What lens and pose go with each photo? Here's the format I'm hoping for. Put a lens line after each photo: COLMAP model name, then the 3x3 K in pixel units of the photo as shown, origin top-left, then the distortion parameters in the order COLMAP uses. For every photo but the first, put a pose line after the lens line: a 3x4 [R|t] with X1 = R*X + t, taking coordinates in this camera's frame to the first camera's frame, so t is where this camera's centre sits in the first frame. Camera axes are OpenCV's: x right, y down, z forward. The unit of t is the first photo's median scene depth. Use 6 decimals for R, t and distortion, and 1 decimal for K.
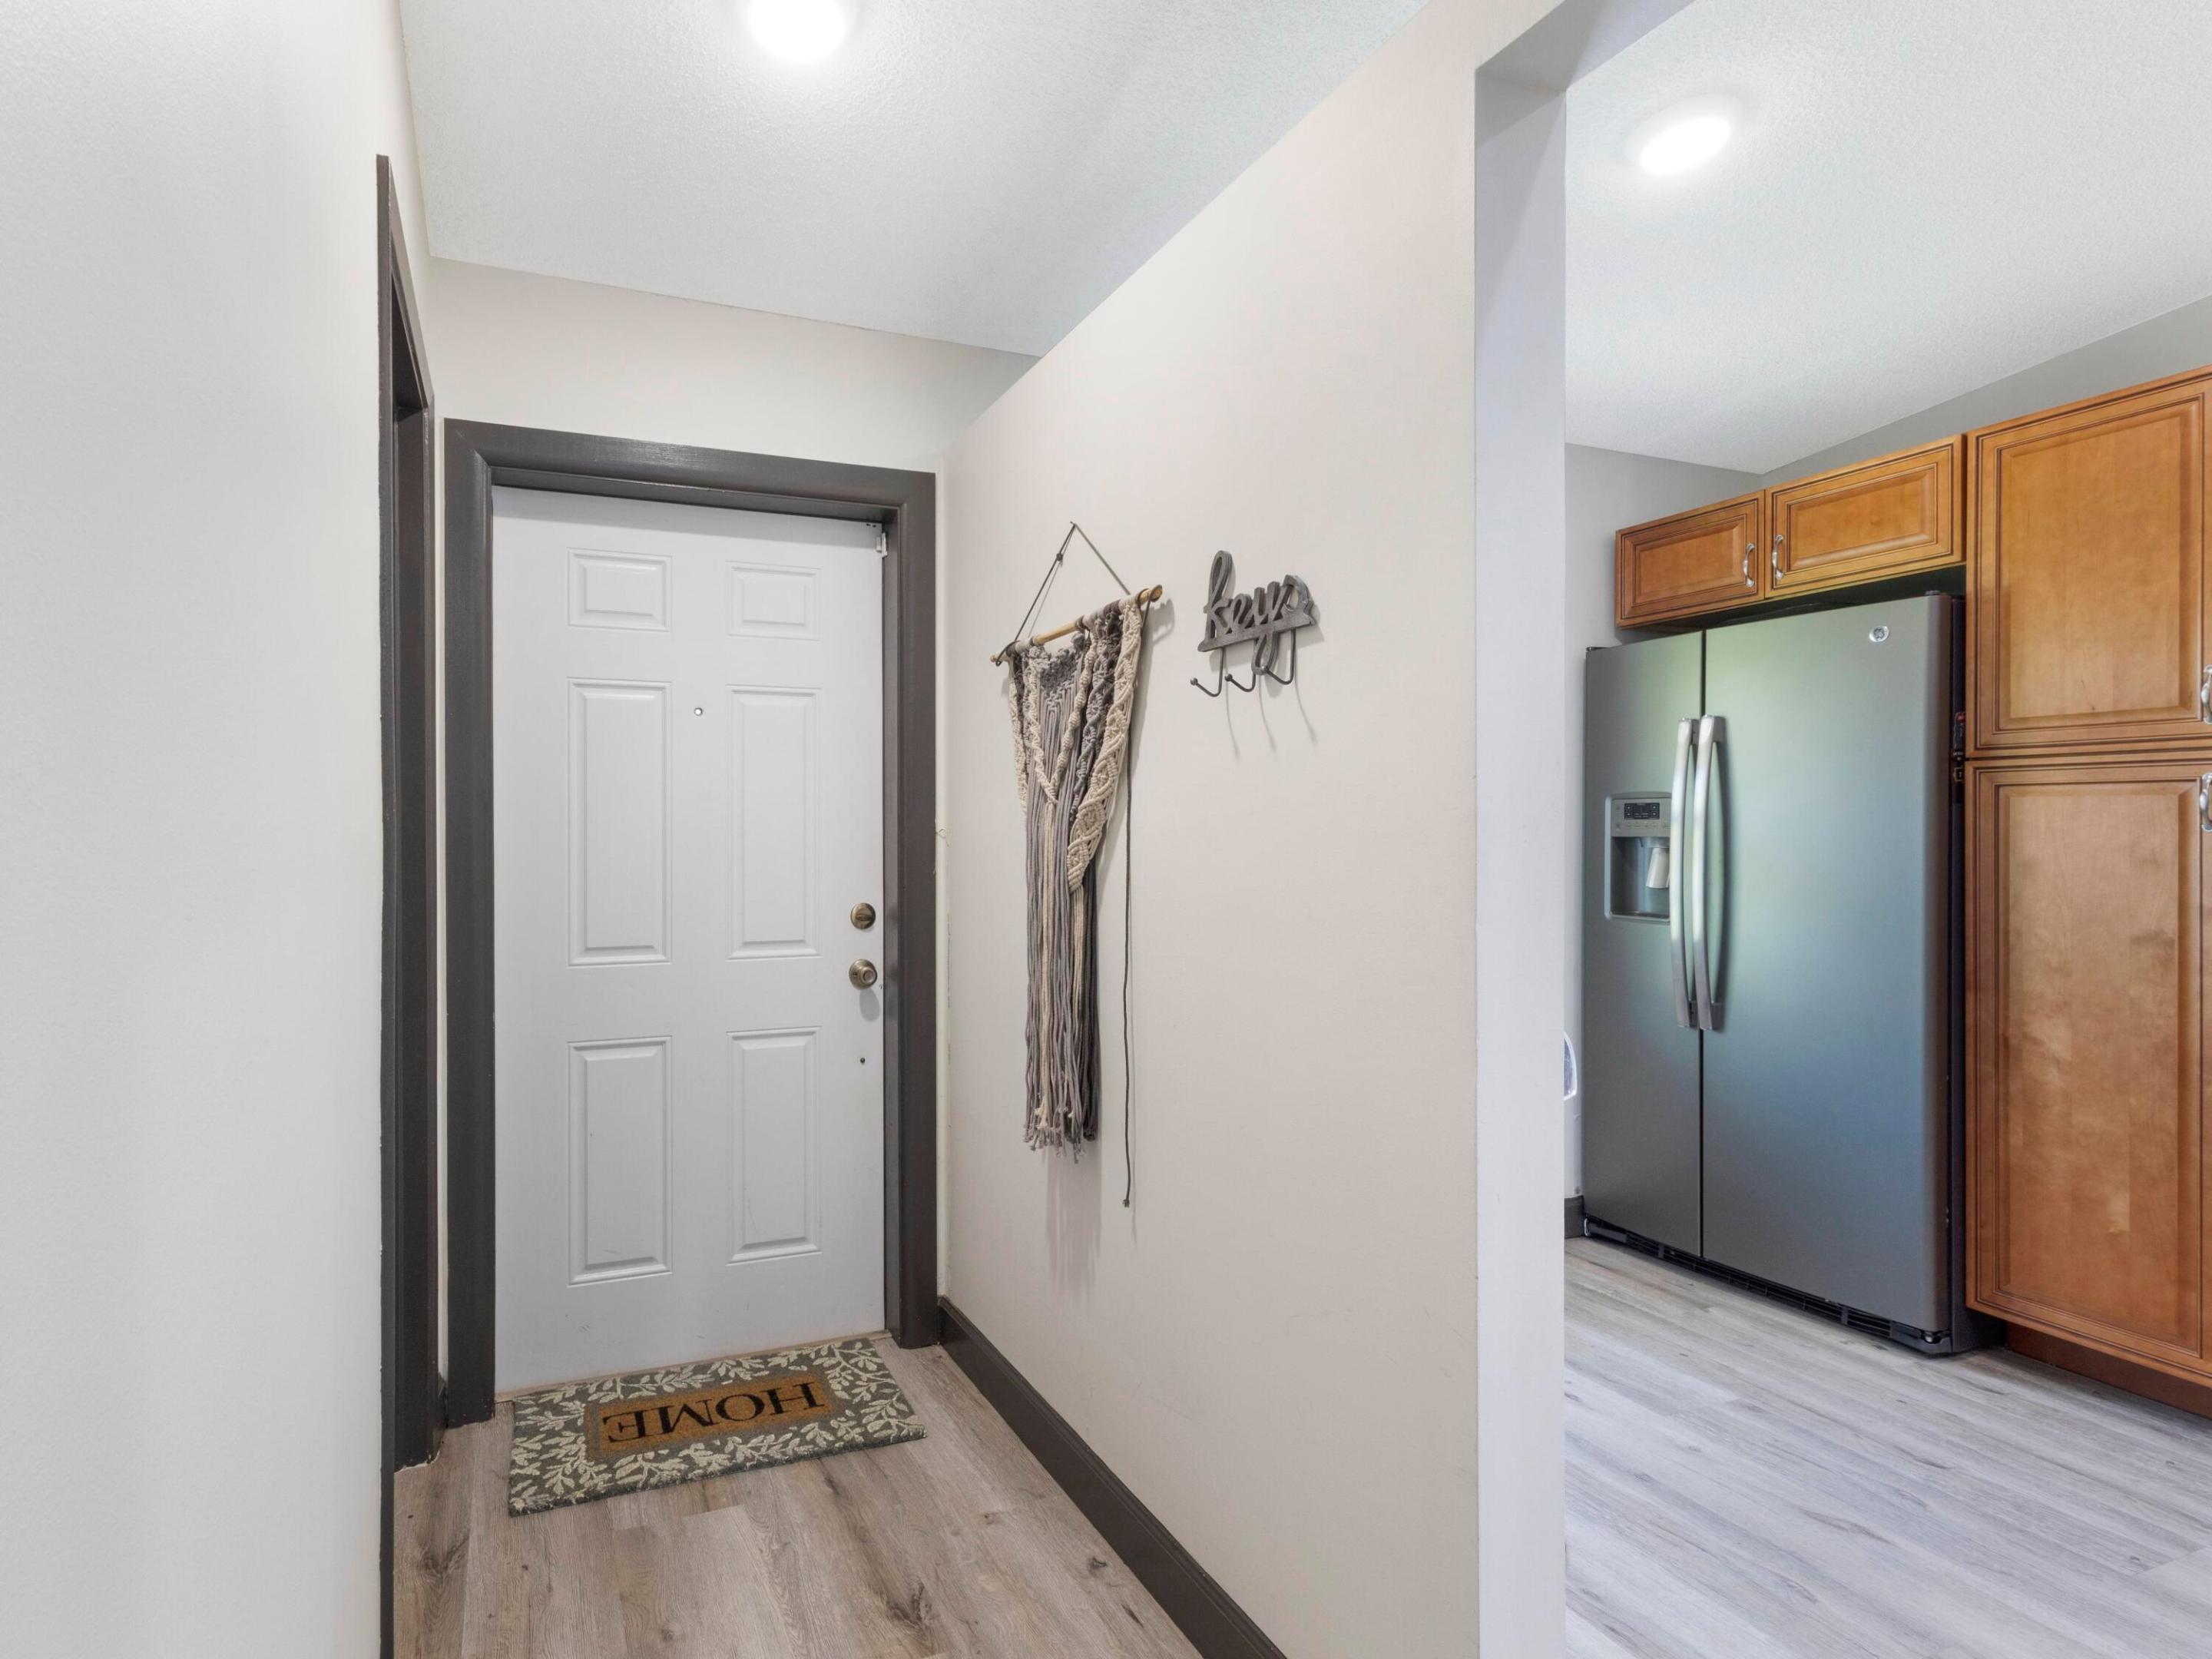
lens RADIAL K [[1147.3, 0, 968.2], [0, 1147.3, 829.0], [0, 0, 1]] dist [0.005775, -0.001218]
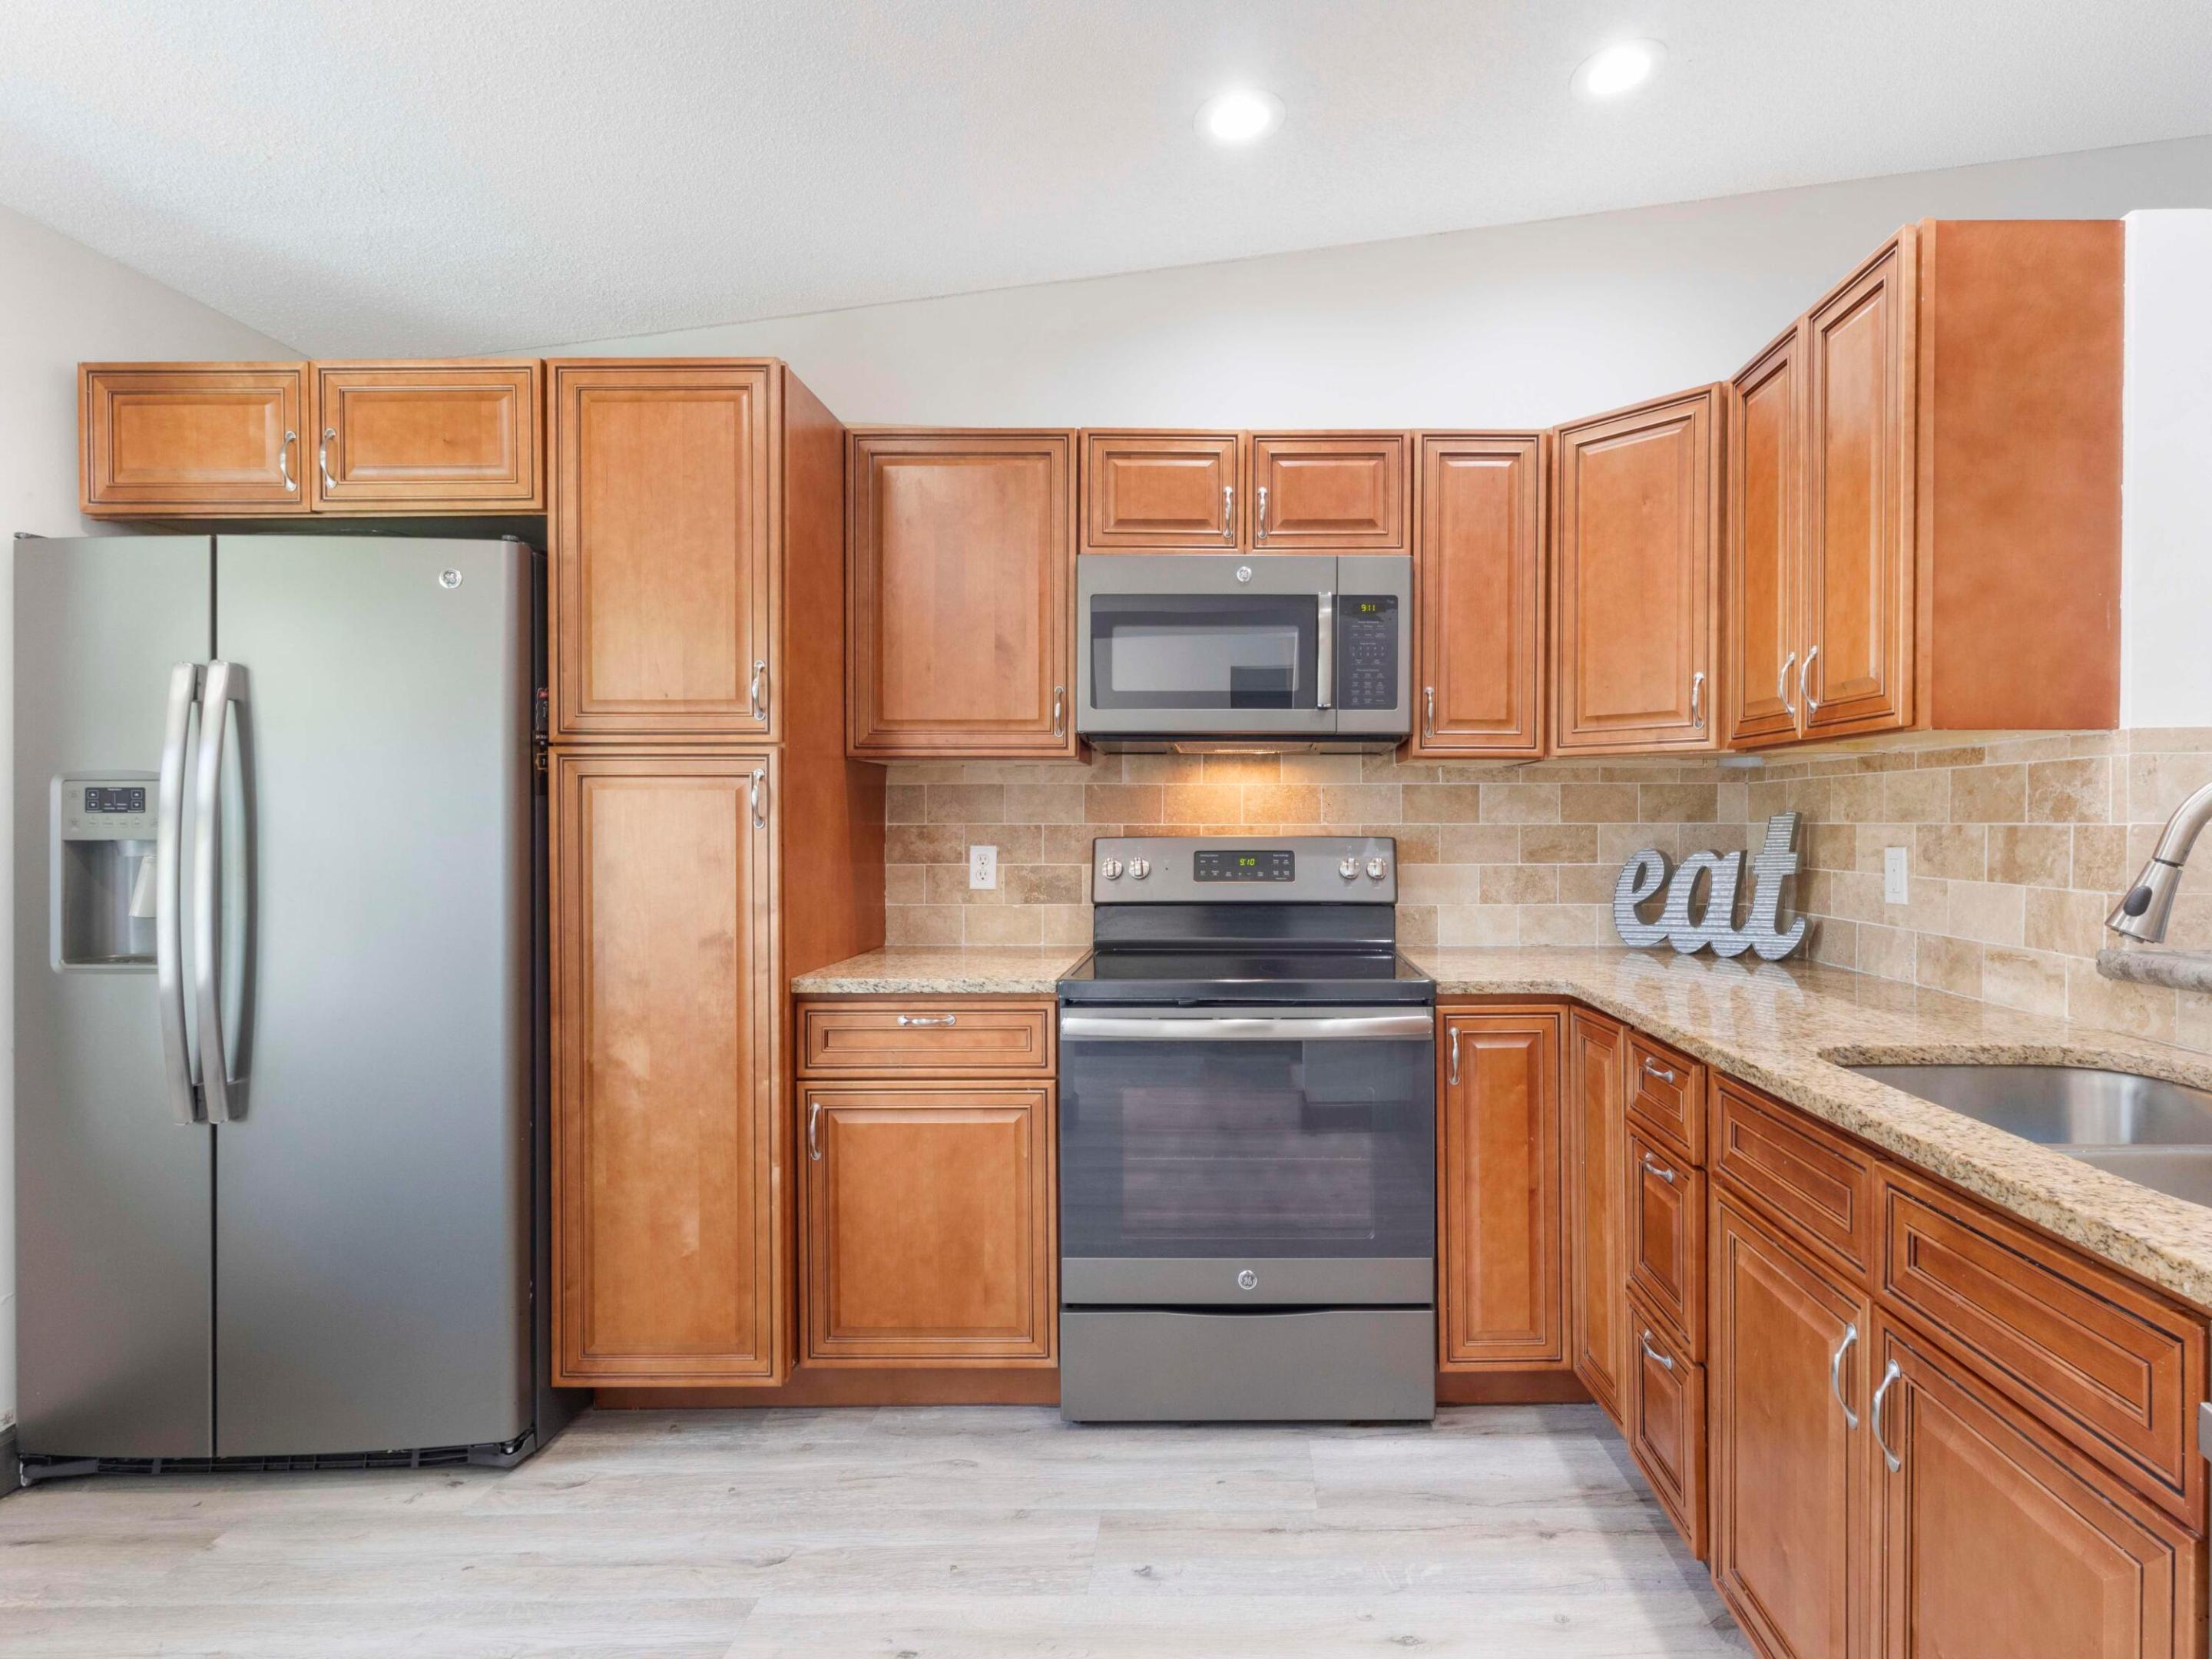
lens RADIAL K [[1175.6, 0, 1231.4], [0, 1175.6, 828.5], [0, 0, 1]] dist [0.007327, -0.000520]
pose [[0.356756, -0.006328, 0.934176, 0.237242], [0.003332, 0.999979, 0.005502, -0.001375], [-0.934192, 0.001150, 0.356770, 0.223320]]
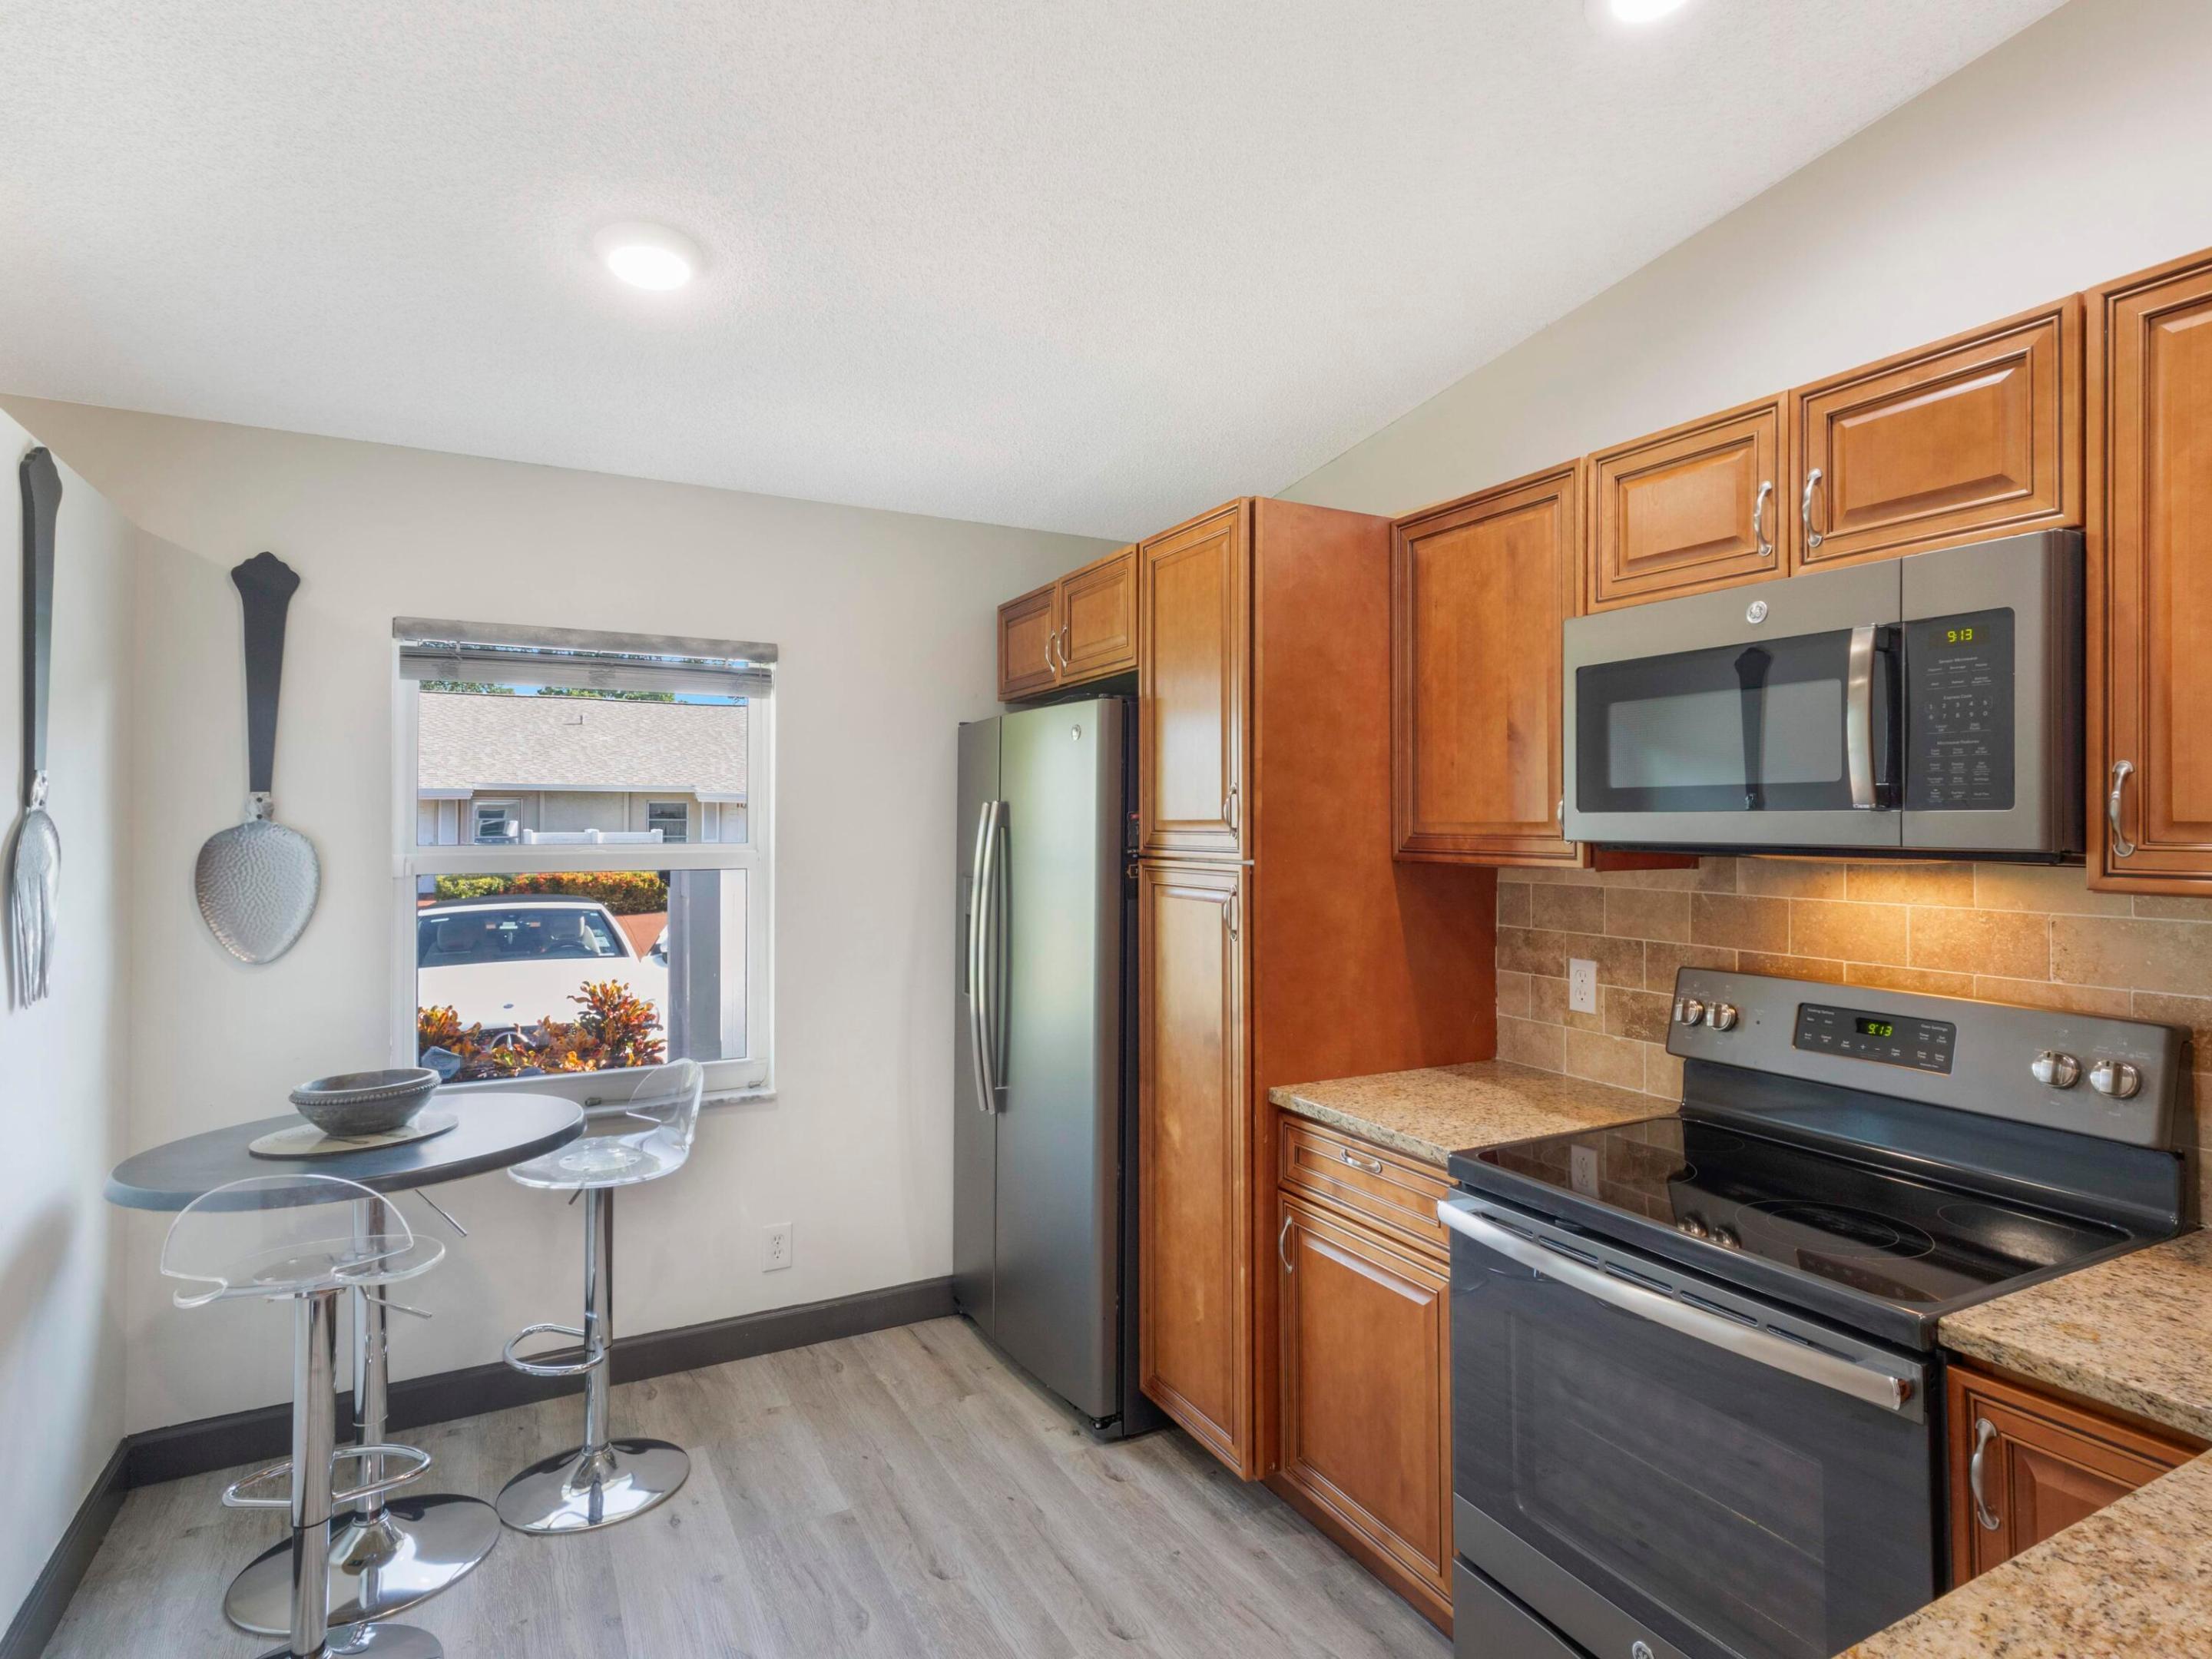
lens RADIAL K [[1187.2, 0, 1126.9], [0, 1187.2, 813.2], [0, 0, 1]] dist [0.004858, 0.000338]
pose [[0.990938, -0.000271, 0.134320, 0.723360], [0.001905, 0.999926, -0.012033, -0.088291], [-0.134307, 0.012180, 0.990865, -0.056003]]
